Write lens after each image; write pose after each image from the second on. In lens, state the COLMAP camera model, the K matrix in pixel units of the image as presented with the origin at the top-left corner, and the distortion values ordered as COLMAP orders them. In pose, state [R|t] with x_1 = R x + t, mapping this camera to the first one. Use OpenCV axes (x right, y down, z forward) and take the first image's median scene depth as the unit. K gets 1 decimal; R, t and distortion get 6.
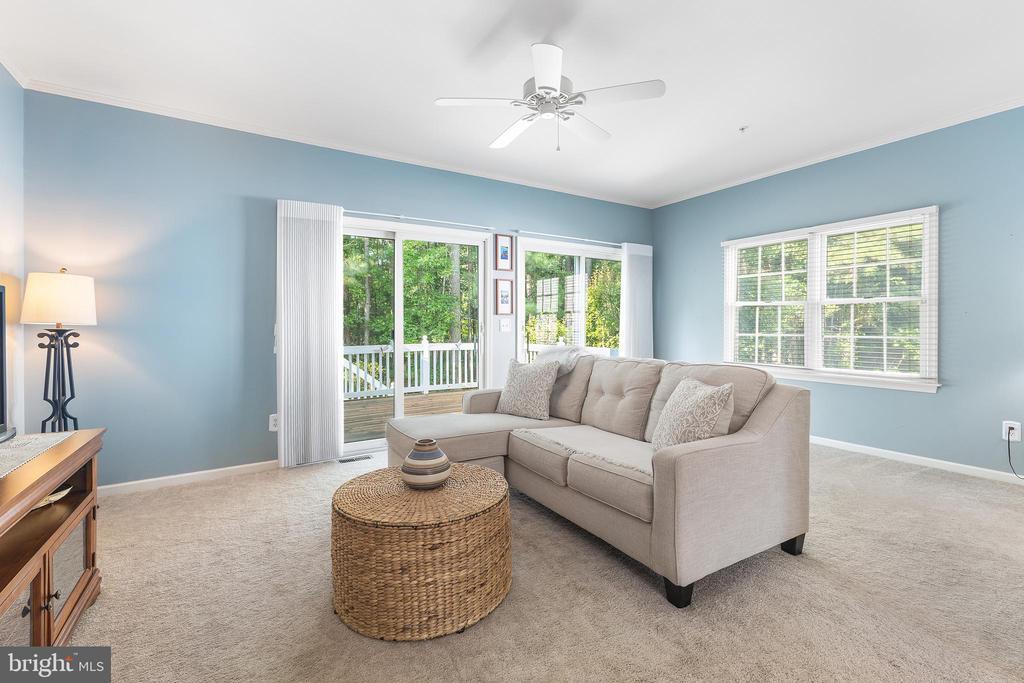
lens RADIAL K [[448.1, 0, 508.6], [0, 448.1, 326.5], [0, 0, 1]] dist [0.010025, 0.000160]
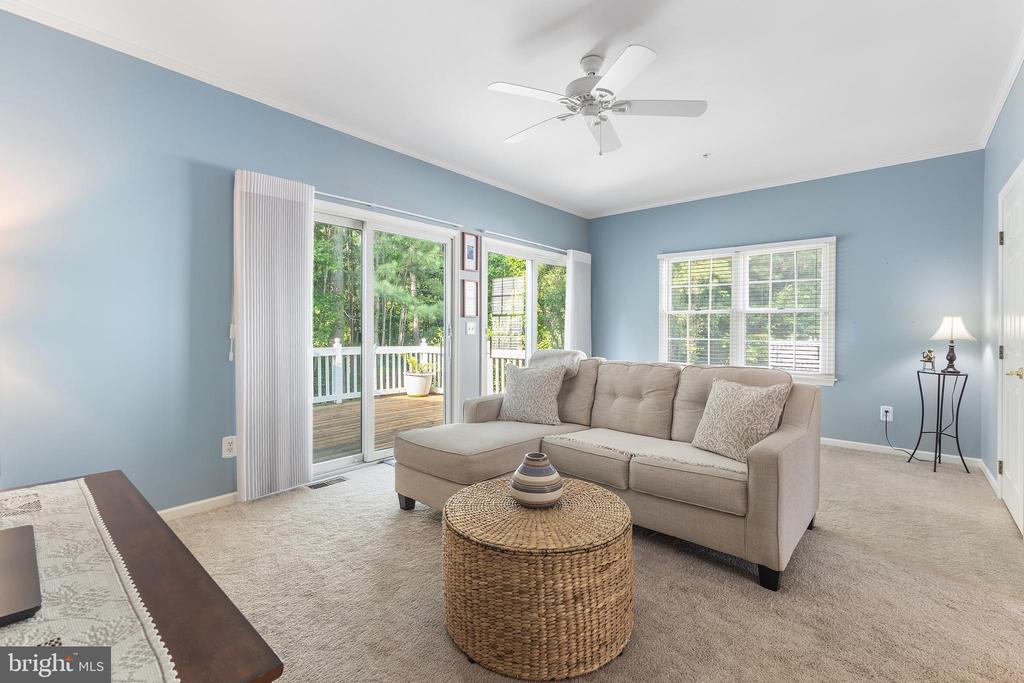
lens RADIAL K [[449.9, 0, 511.6], [0, 449.9, 331.0], [0, 0, 1]] dist [0.010368, 0.000043]
pose [[0.953013, 0.008382, 0.302814, -0.294154], [-0.009768, 0.999948, 0.003062, -0.000876], [-0.302772, -0.005876, 0.953045, 0.079268]]
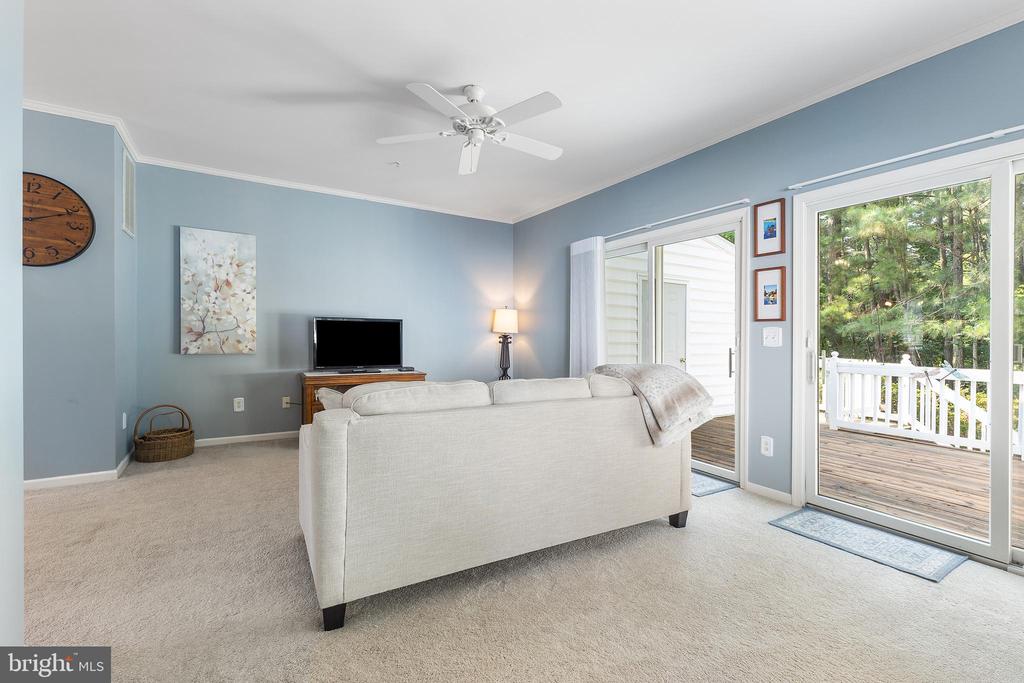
lens RADIAL K [[448.1, 0, 525.0], [0, 448.1, 322.6], [0, 0, 1]] dist [0.009795, -0.000004]
pose [[0.016218, -0.021374, -0.999640, 0.896238], [-0.013885, 0.999670, -0.021600, -0.005774], [0.999772, 0.014231, 0.015916, 0.856673]]
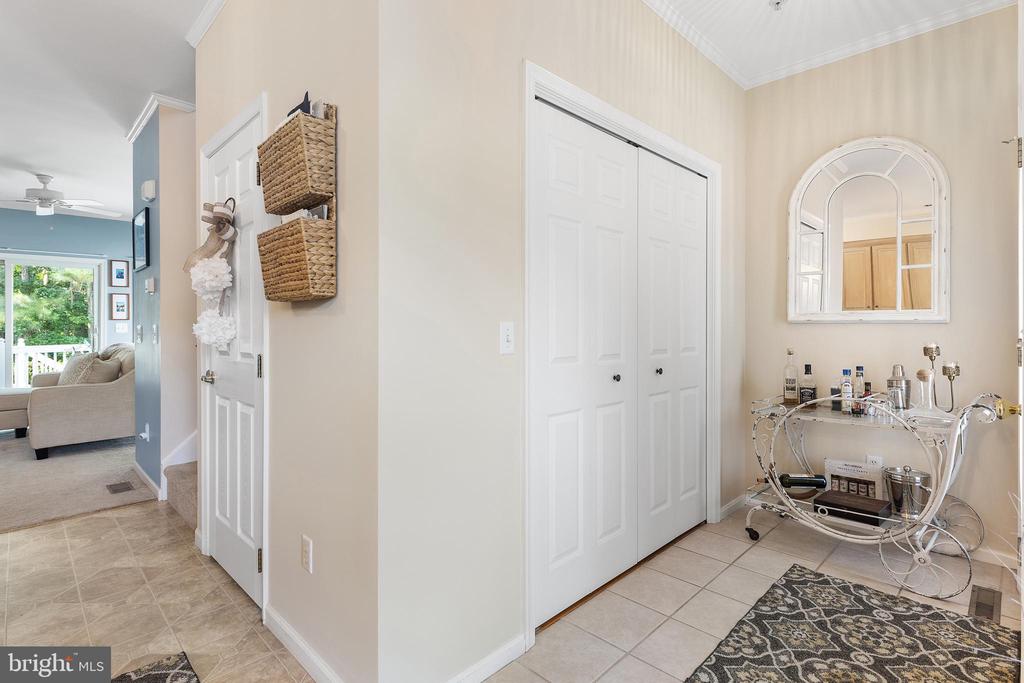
lens RADIAL K [[501.9, 0, 515.3], [0, 501.9, 327.6], [0, 0, 1]] dist [0.001203, 0.000171]
pose [[0.971486, -0.006351, 0.237013, 1.079415], [0.004575, 0.999957, 0.008044, -0.013154], [-0.237054, -0.006730, 0.971473, -1.030548]]
